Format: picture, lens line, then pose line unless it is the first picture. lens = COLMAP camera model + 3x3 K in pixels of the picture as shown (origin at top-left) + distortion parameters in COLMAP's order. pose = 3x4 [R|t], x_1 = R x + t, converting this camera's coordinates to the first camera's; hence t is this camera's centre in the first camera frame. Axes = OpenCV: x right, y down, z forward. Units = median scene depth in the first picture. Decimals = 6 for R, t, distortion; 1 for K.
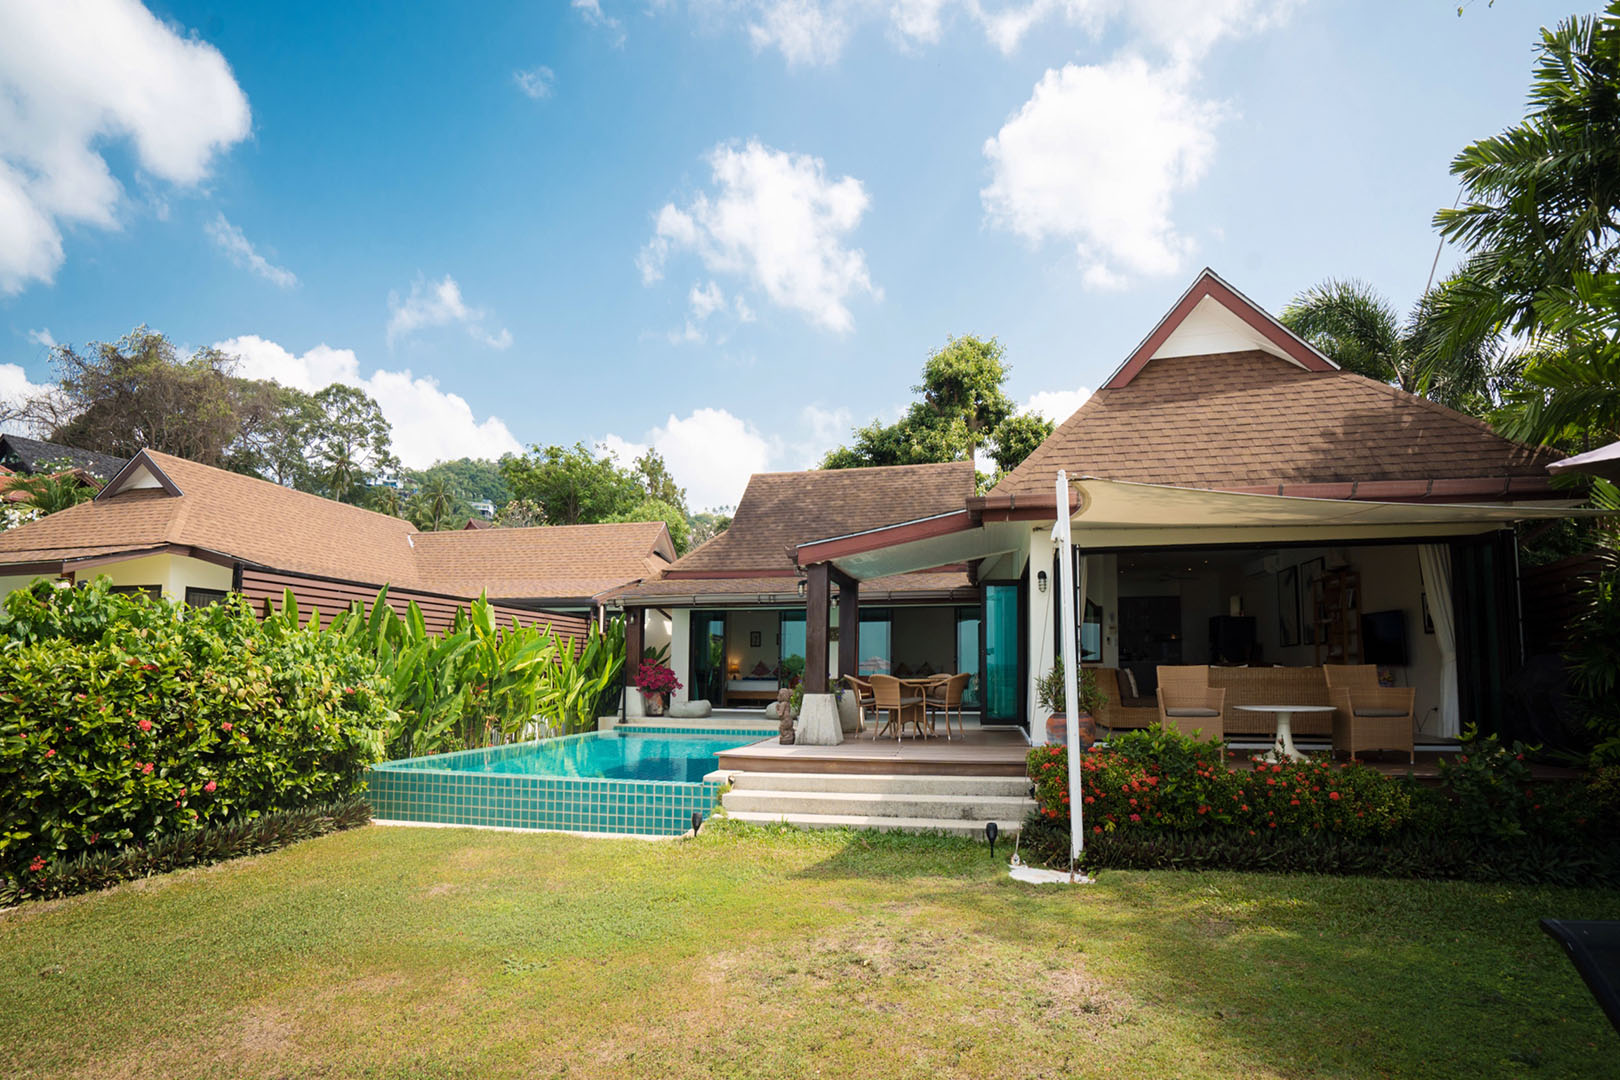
lens RADIAL K [[950.1, 0, 739.3], [0, 950.1, 539.8], [0, 0, 1]] dist [-0.022064, 0.002442]
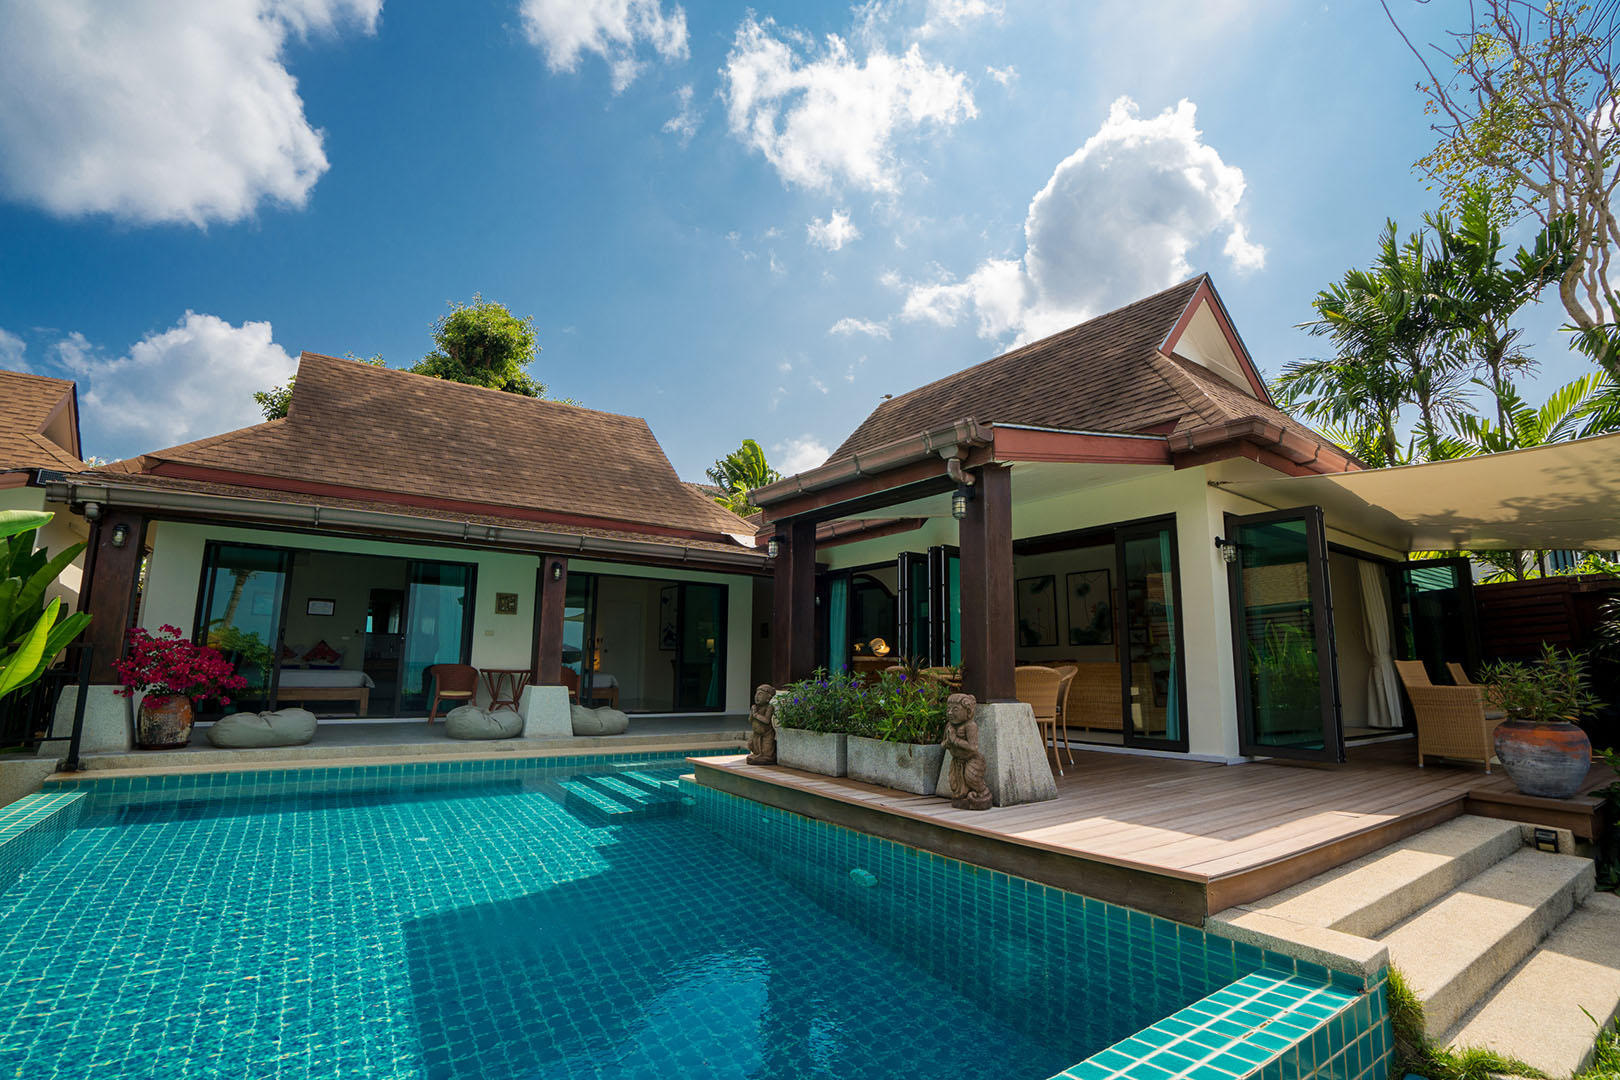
lens RADIAL K [[699.7, 0, 742.2], [0, 699.7, 548.5], [0, 0, 1]] dist [-0.045078, 0.030336]
pose [[0.588671, 0.139800, 0.796192, -0.202490], [-0.122972, 0.988956, -0.082726, 0.081325], [-0.798964, -0.049211, 0.599361, 0.572190]]
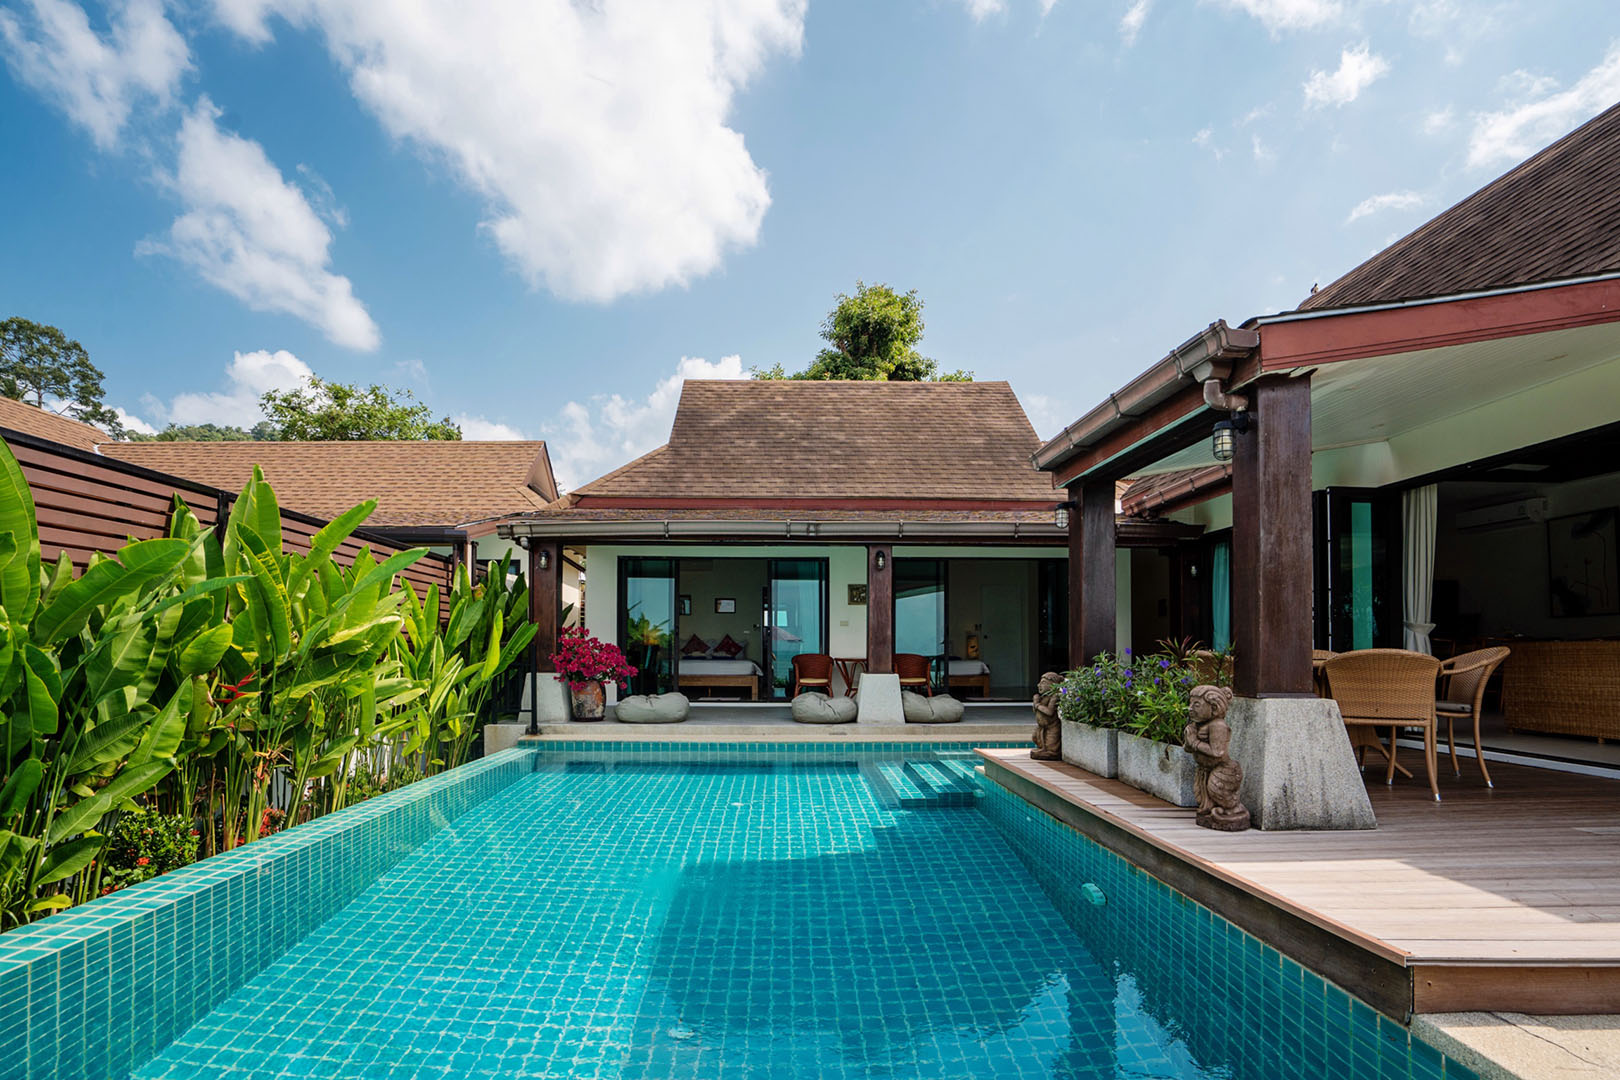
lens RADIAL K [[737.9, 0, 813.3], [0, 737.9, 617.2], [0, 0, 1]] dist [-0.036830, 0.013634]
pose [[0.918394, 0.014980, 0.395383, -0.141703], [-0.052324, 0.995105, 0.083836, 0.072985], [-0.392192, -0.097682, 0.914682, 0.519940]]
